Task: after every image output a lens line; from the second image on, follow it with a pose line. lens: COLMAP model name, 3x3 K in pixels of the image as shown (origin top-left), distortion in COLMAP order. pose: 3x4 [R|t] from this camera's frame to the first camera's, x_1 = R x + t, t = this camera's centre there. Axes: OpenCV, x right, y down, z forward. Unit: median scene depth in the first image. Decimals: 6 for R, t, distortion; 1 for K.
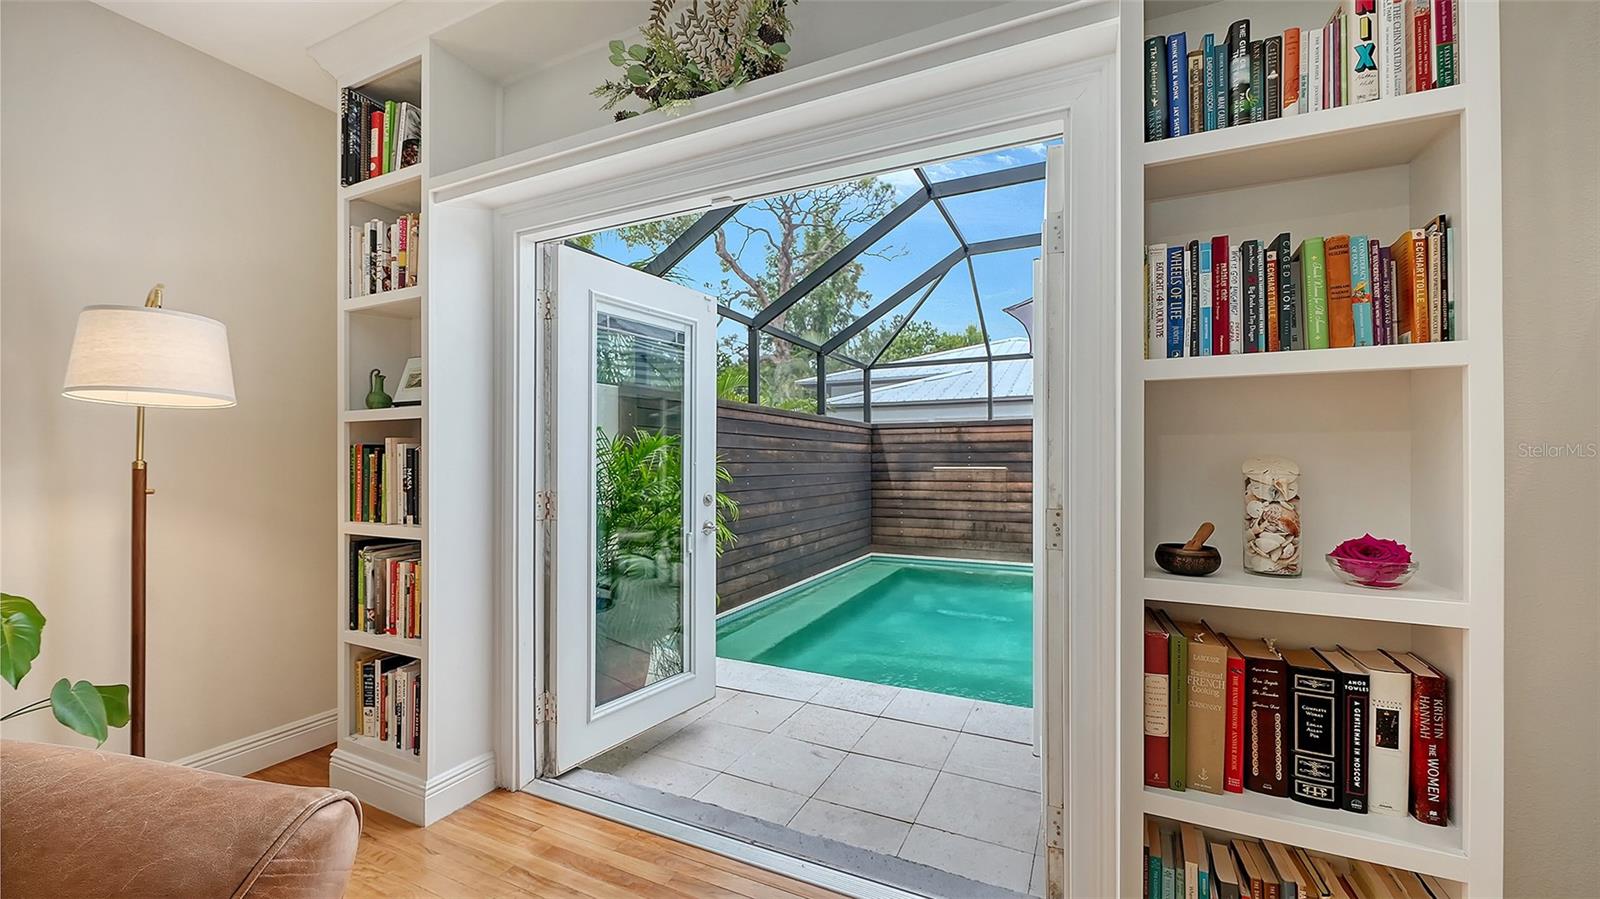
lens RADIAL K [[583.2, 0, 811.5], [0, 583.2, 437.8], [0, 0, 1]] dist [-0.007550, -0.000010]
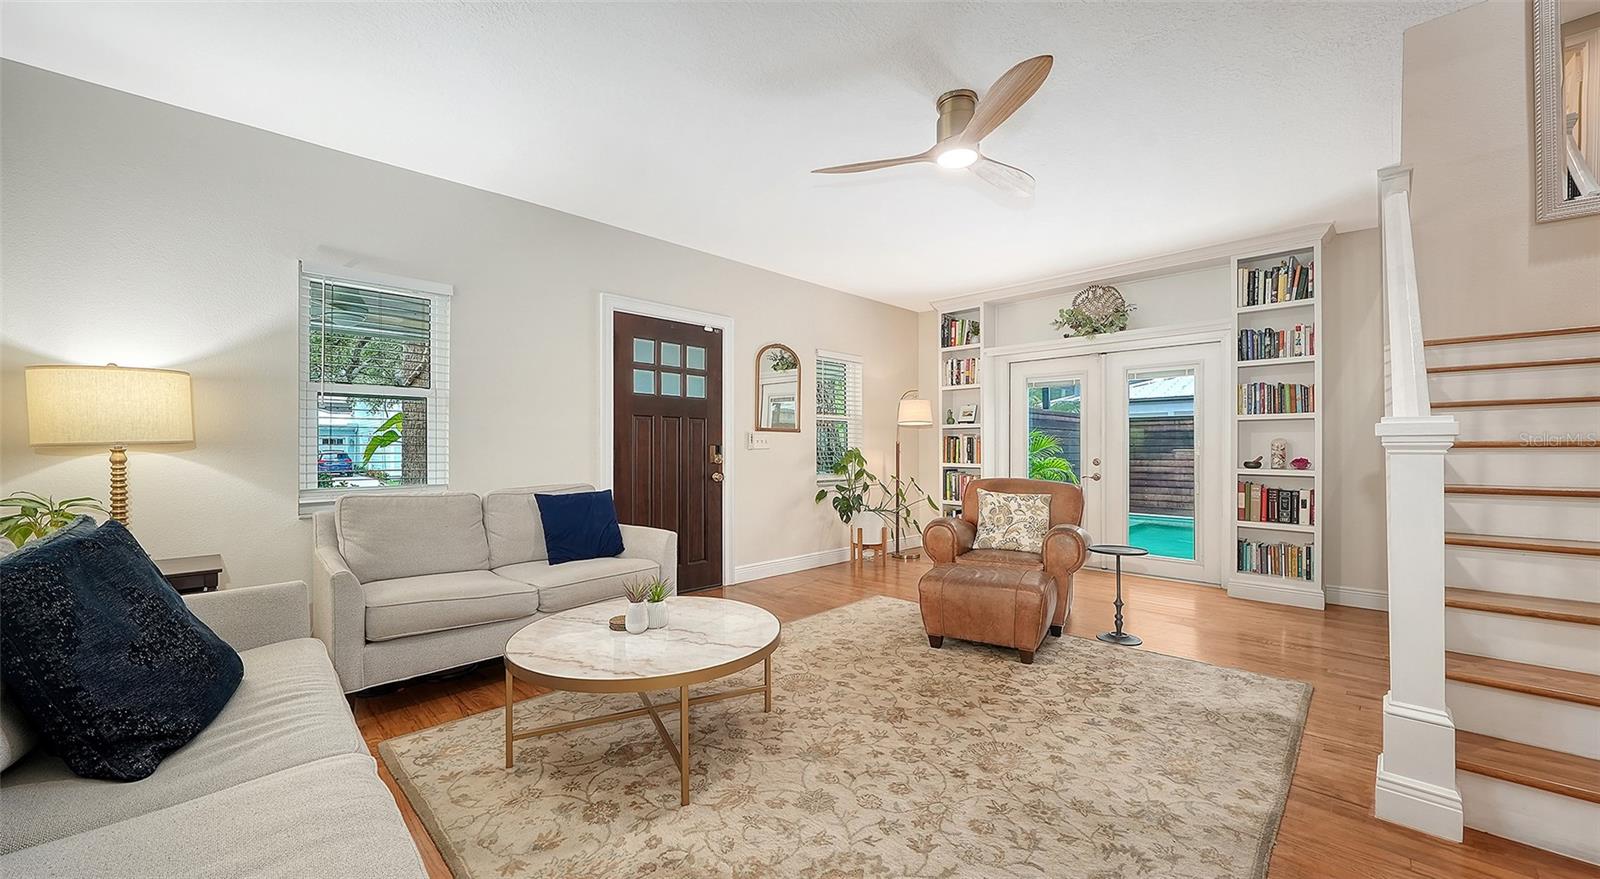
lens RADIAL K [[625.7, 0, 779.3], [0, 625.7, 439.1], [0, 0, 1]] dist [0.007524, -0.000064]
pose [[0.939283, -0.004457, -0.343113, -0.889129], [0.012279, 0.999712, 0.020628, -0.090913], [0.342922, -0.023589, 0.939067, -4.050496]]
